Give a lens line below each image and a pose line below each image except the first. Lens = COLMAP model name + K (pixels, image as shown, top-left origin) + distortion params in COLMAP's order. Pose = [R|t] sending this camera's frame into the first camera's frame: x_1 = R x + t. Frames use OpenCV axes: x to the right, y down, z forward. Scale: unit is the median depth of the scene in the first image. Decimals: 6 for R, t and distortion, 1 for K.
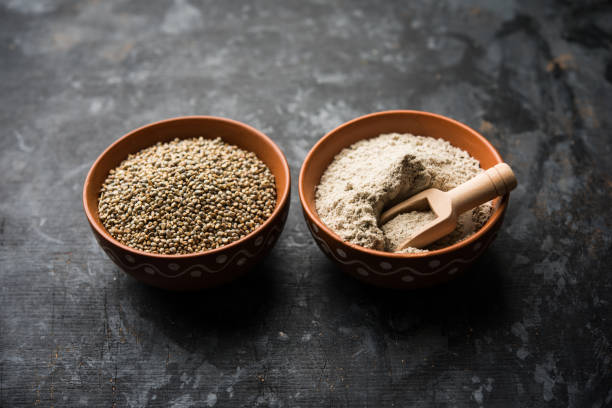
lens RADIAL K [[1059.8, 0, 306.2], [0, 1059.8, 199.6], [0, 0, 1]] dist [0.013811, 0.000000]
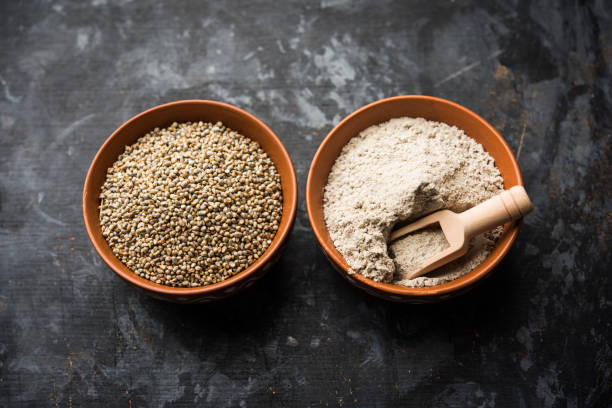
lens RADIAL K [[1059.8, 0, 307.0], [0, 1059.8, 207.4], [0, 0, 1]] dist [0.013811, 0.000000]
pose [[0.999885, -0.011566, 0.009857, -0.016172], [0.007008, 0.926478, 0.376284, -0.373279], [-0.013484, -0.376171, 0.926452, 0.105553]]
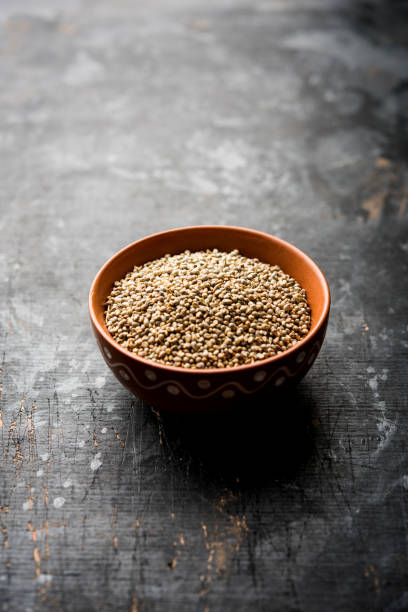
lens RADIAL K [[1059.8, 0, 204.8], [0, 1059.8, 300.8], [0, 0, 1]] dist [0.013811, 0.000000]
pose [[0.999708, 0.011774, 0.021090, -0.136959], [-0.009374, 0.993831, -0.110507, 0.087033], [-0.022262, 0.110277, 0.993652, 0.148154]]
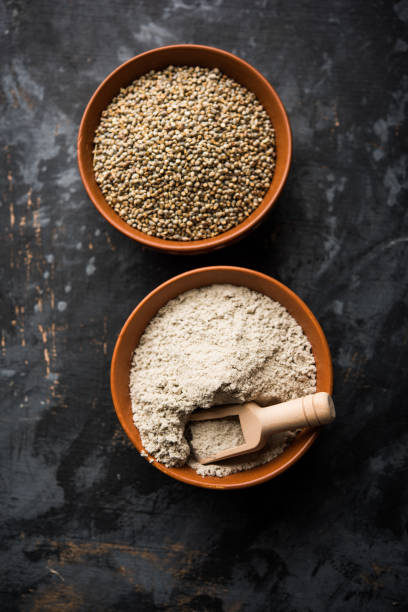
lens RADIAL K [[1059.8, 0, 203.3], [0, 1059.8, 305.1], [0, 0, 1]] dist [0.013811, 0.000000]
pose [[0.998168, 0.057389, -0.019173, -0.070150], [-0.034485, 0.799945, 0.599081, -0.487119], [0.049718, -0.597322, 0.800459, 0.149067]]
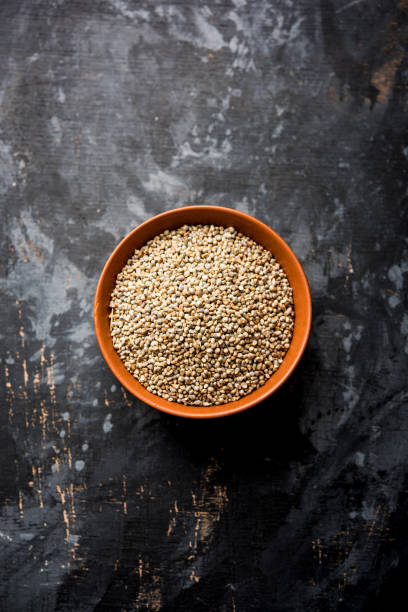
lens RADIAL K [[1059.8, 0, 201.6], [0, 1059.8, 304.1], [0, 0, 1]] dist [0.013811, 0.000000]
pose [[0.999615, 0.026989, 0.006480, -0.122416], [-0.025631, 0.807963, 0.588675, -0.591799], [0.010652, -0.588614, 0.808344, 0.240970]]
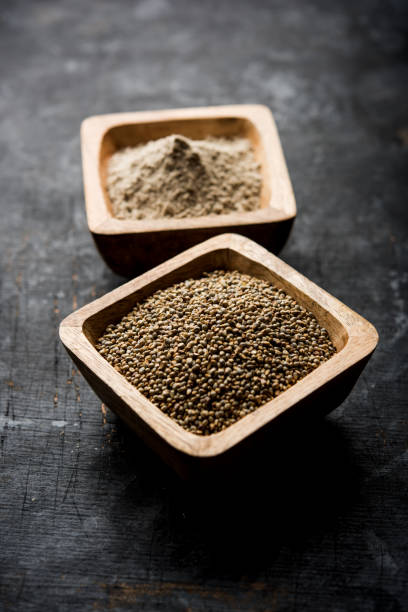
lens RADIAL K [[1059.8, 0, 202.7], [0, 1059.8, 299.4], [0, 0, 1]] dist [0.013811, 0.000000]
pose [[0.998313, 0.049870, -0.029746, -0.130469], [-0.051548, 0.996950, -0.058590, 0.142442], [0.026733, 0.060024, 0.997839, 0.000961]]
